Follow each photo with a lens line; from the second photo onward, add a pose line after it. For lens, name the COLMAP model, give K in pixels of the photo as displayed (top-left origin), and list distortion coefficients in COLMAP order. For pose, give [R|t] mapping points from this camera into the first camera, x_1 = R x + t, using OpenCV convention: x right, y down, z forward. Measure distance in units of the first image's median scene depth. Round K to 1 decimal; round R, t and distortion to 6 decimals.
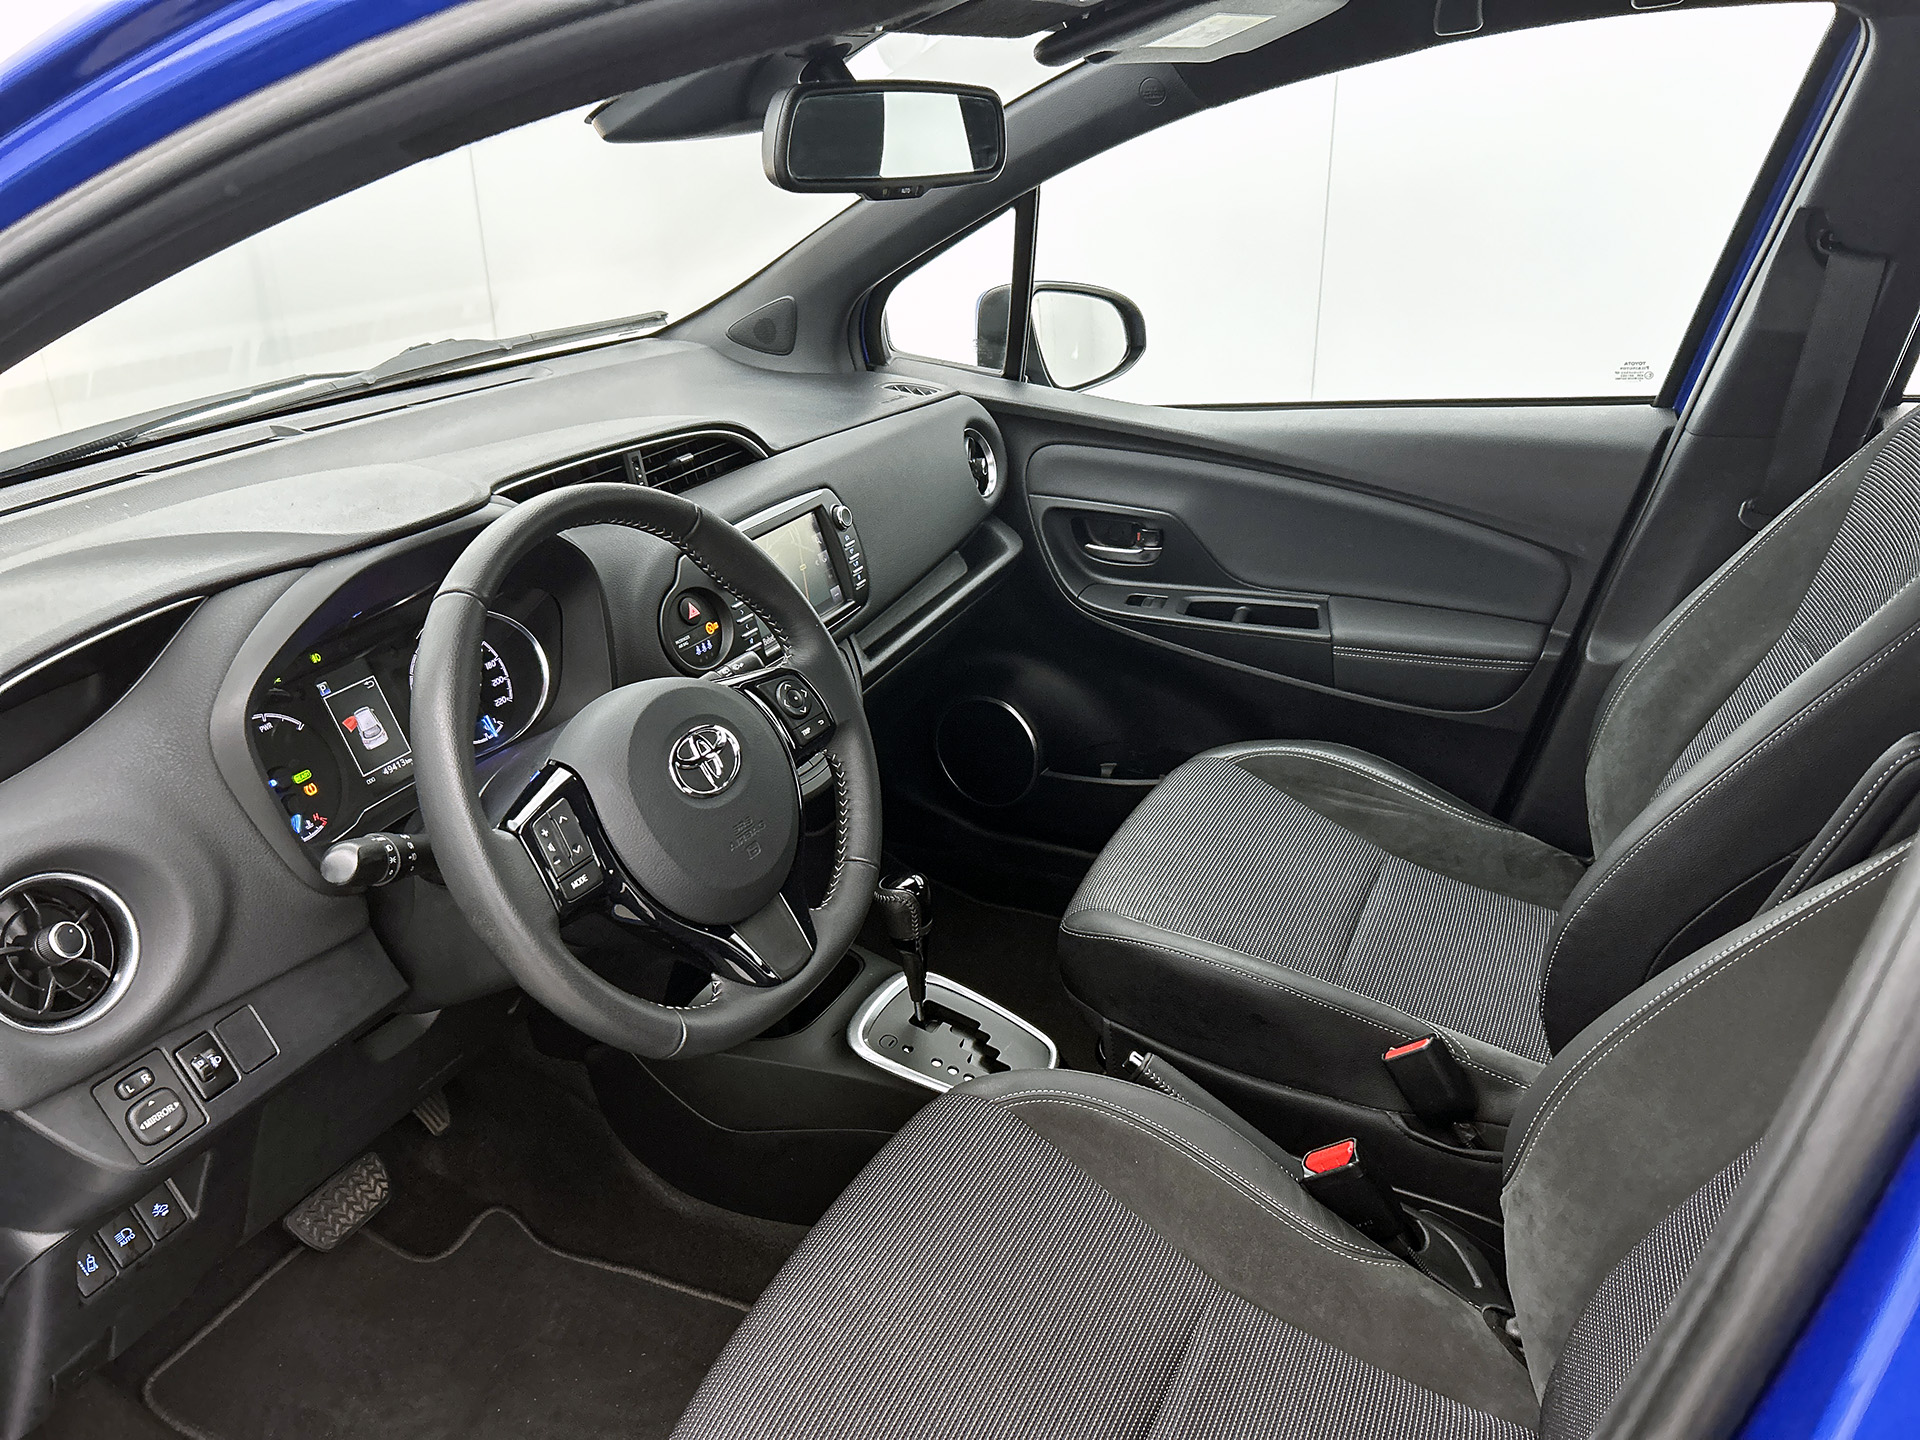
lens RADIAL K [[1455.7, 0, 963.4], [0, 1455.7, 714.1], [0, 0, 1]] dist [0.034307, -0.030214]
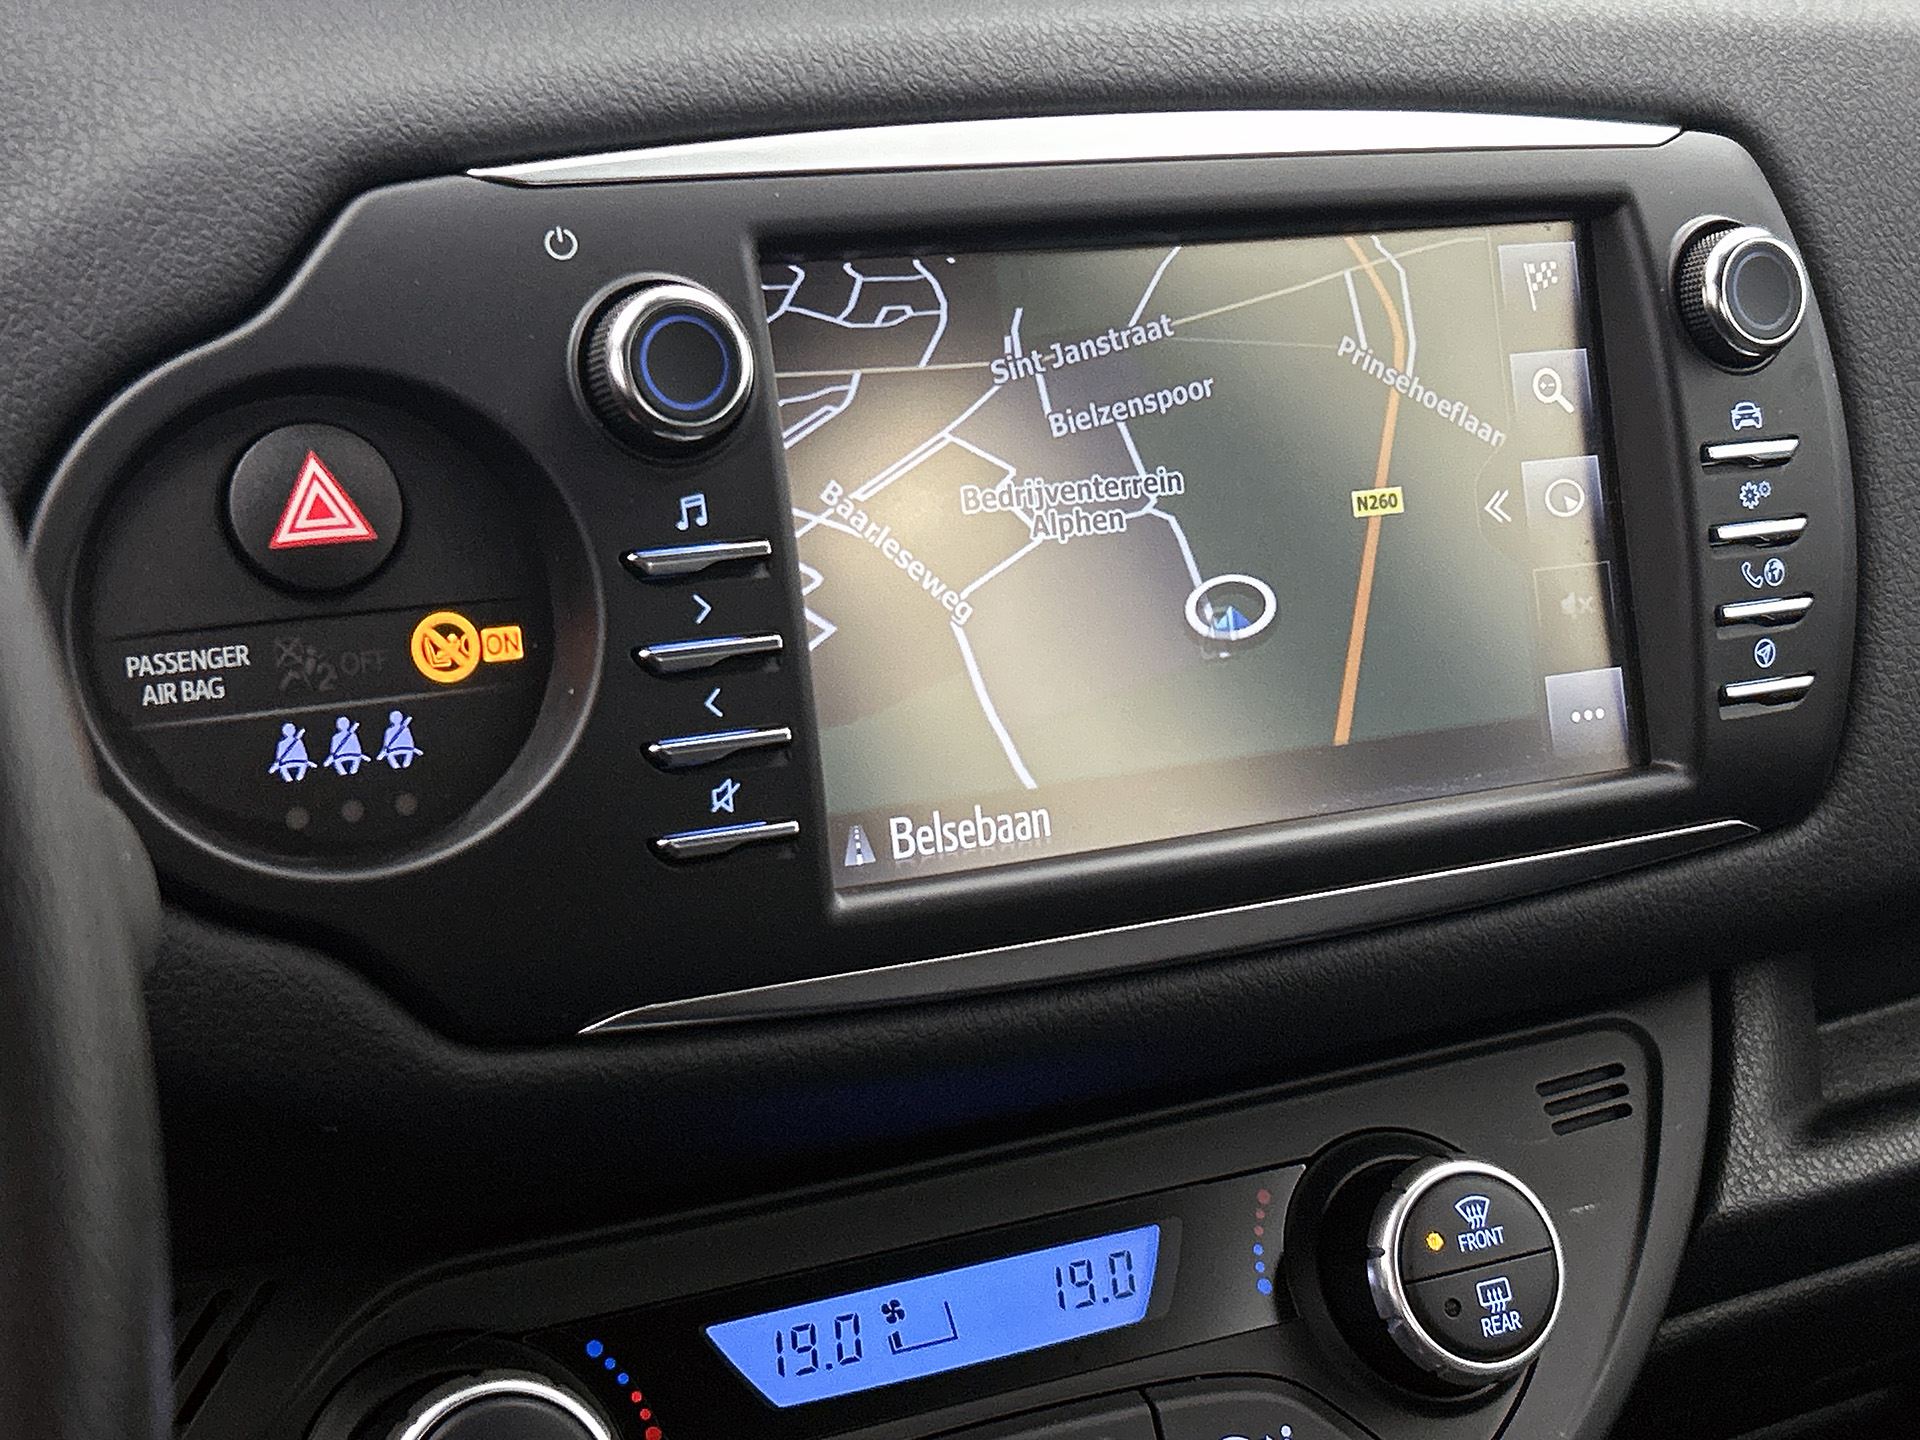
lens RADIAL K [[2985.1, 0, 954.1], [0, 2985.1, 723.2], [0, 0, 1]] dist [0.082768, 0.000000]
pose [[0.800053, 0.215491, -0.559891, 0.046488], [-0.277214, 0.960443, -0.026469, -0.045514], [0.532040, 0.176387, 0.828143, 0.595802]]
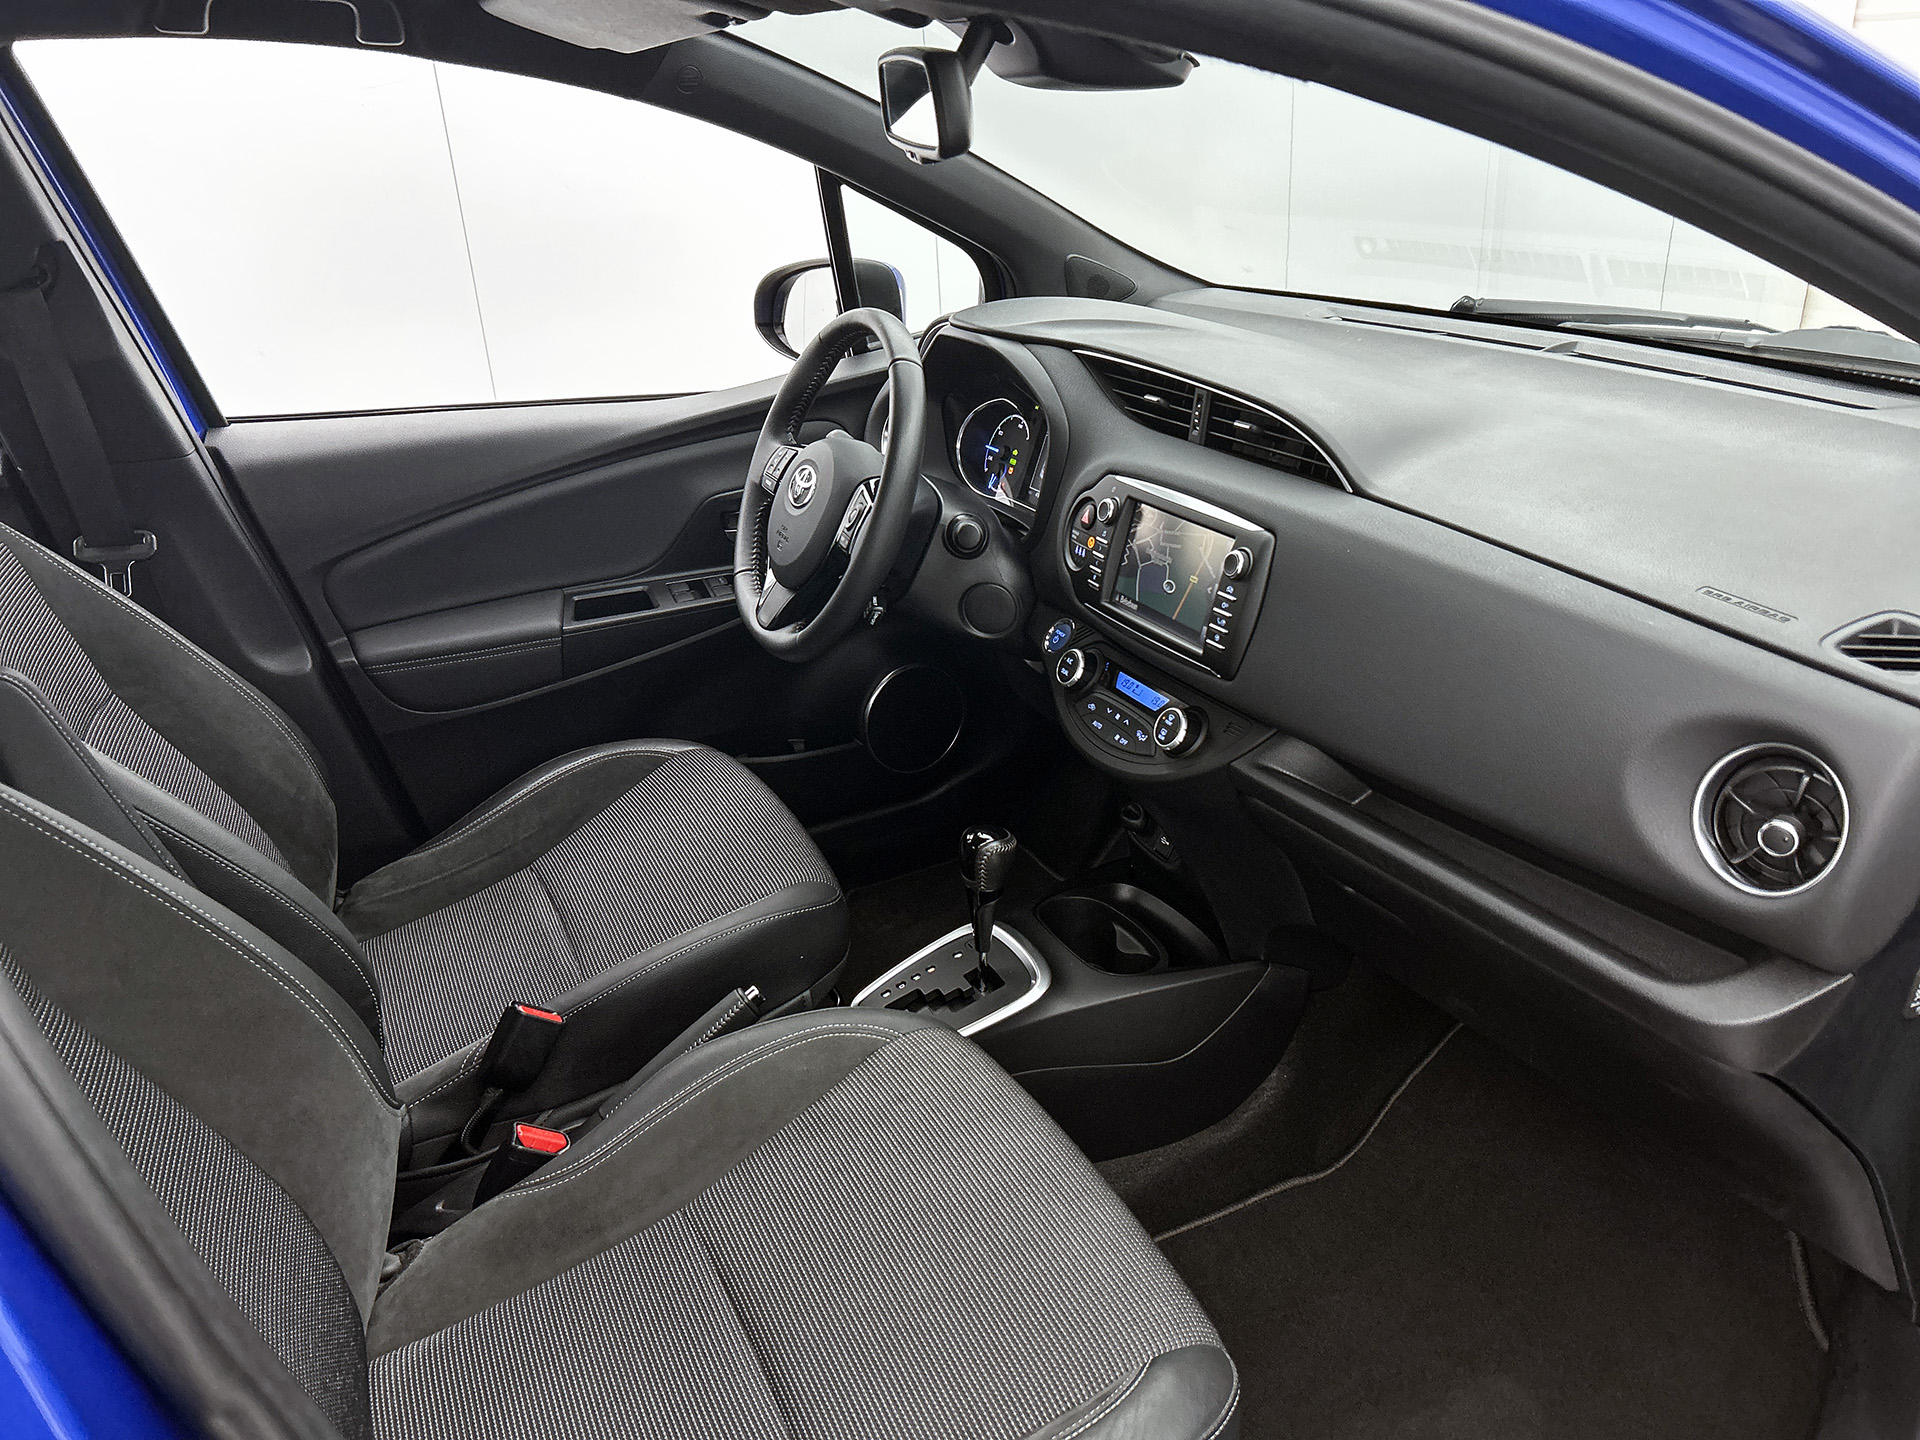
lens RADIAL K [[1455.7, 0, 951.7], [0, 1455.7, 727.5], [0, 0, 1]] dist [0.034307, -0.030214]
pose [[-0.627248, 0.365937, -0.687496, 0.544547], [-0.245133, 0.745113, 0.620256, -0.477302], [0.739236, 0.557582, -0.377667, 1.111597]]
